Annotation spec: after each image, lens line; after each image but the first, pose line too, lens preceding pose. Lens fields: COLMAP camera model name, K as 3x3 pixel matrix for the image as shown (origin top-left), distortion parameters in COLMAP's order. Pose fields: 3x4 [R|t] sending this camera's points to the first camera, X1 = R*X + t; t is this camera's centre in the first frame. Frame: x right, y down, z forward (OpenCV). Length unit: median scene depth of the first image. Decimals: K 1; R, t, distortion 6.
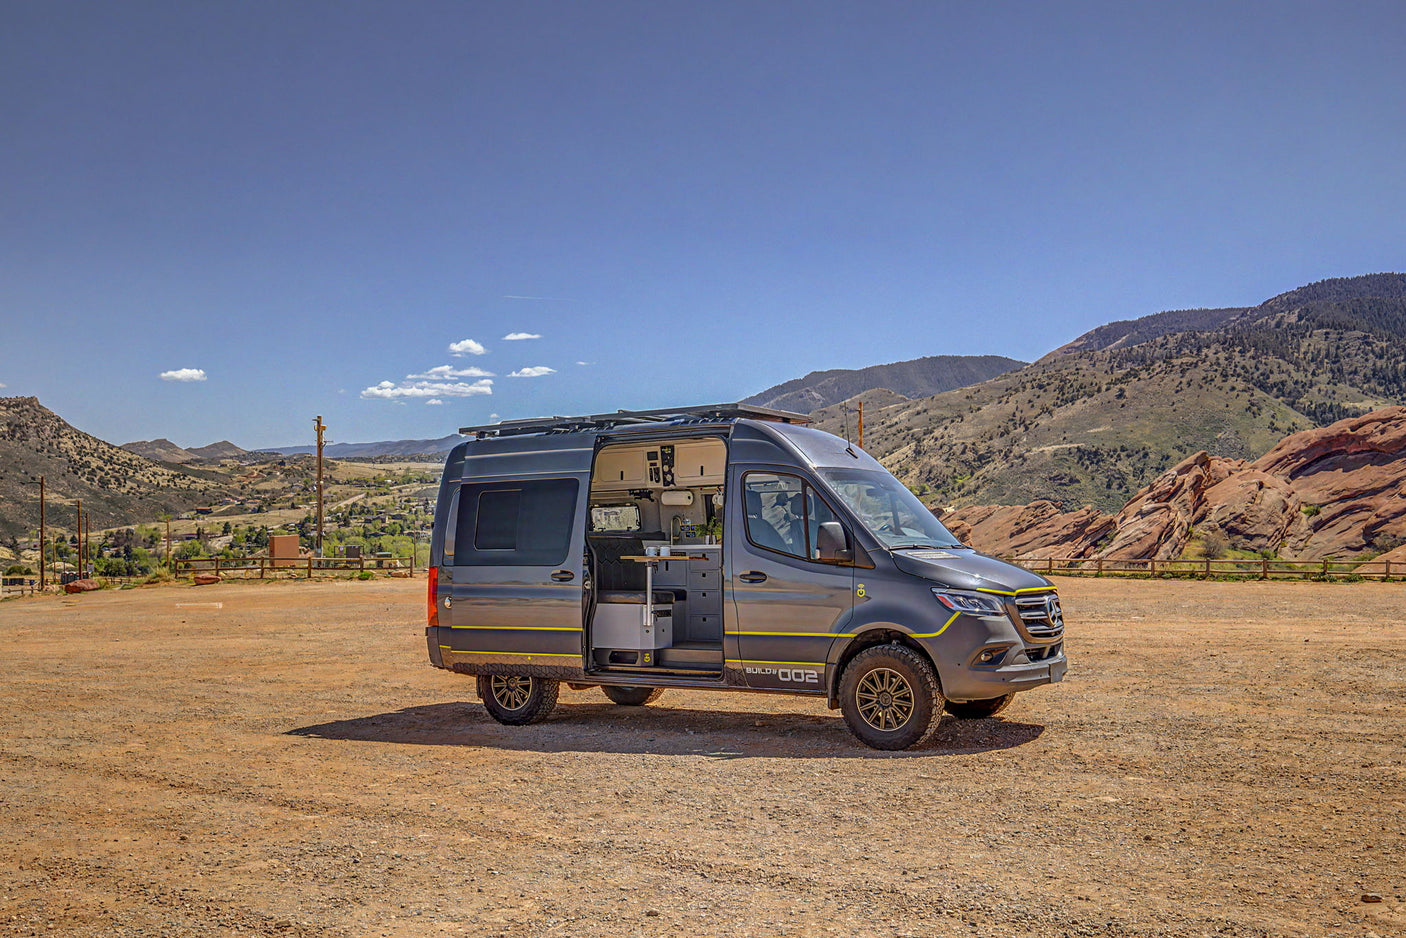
lens RADIAL K [[1214.4, 0, 715.7], [0, 1214.4, 610.0], [0, 0, 1]] dist [-0.004455, 0.002459]
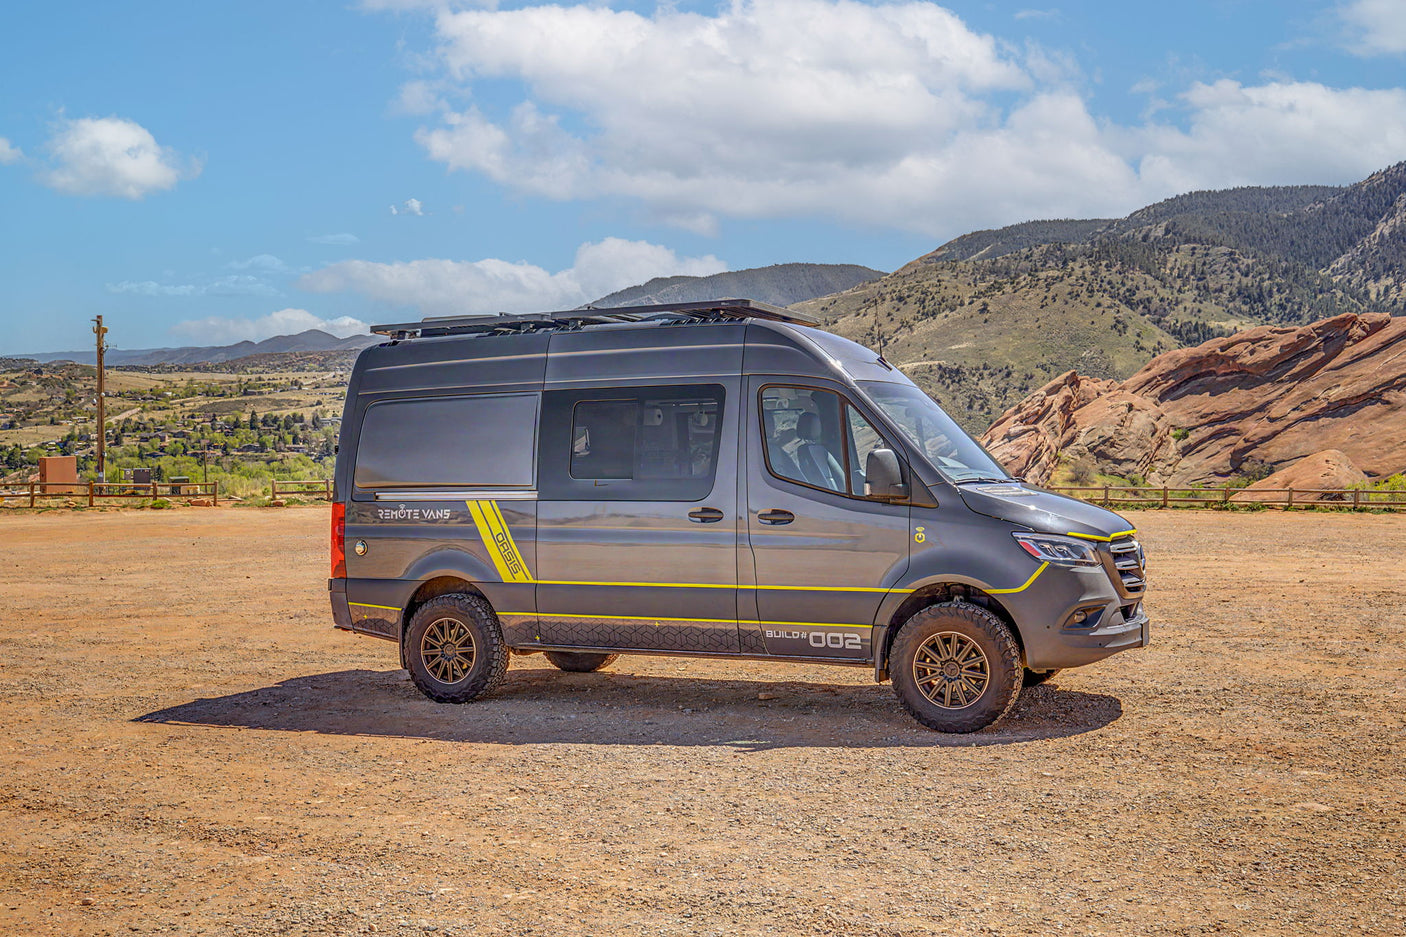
lens RADIAL K [[1338.8, 0, 715.2], [0, 1338.8, 559.4], [0, 0, 1]] dist [-0.004910, 0.000000]
pose [[0.992364, -0.004824, 0.123247, -0.097433], [0.003067, 0.999891, 0.014435, -0.010235], [-0.123303, -0.013947, 0.992271, 0.110268]]
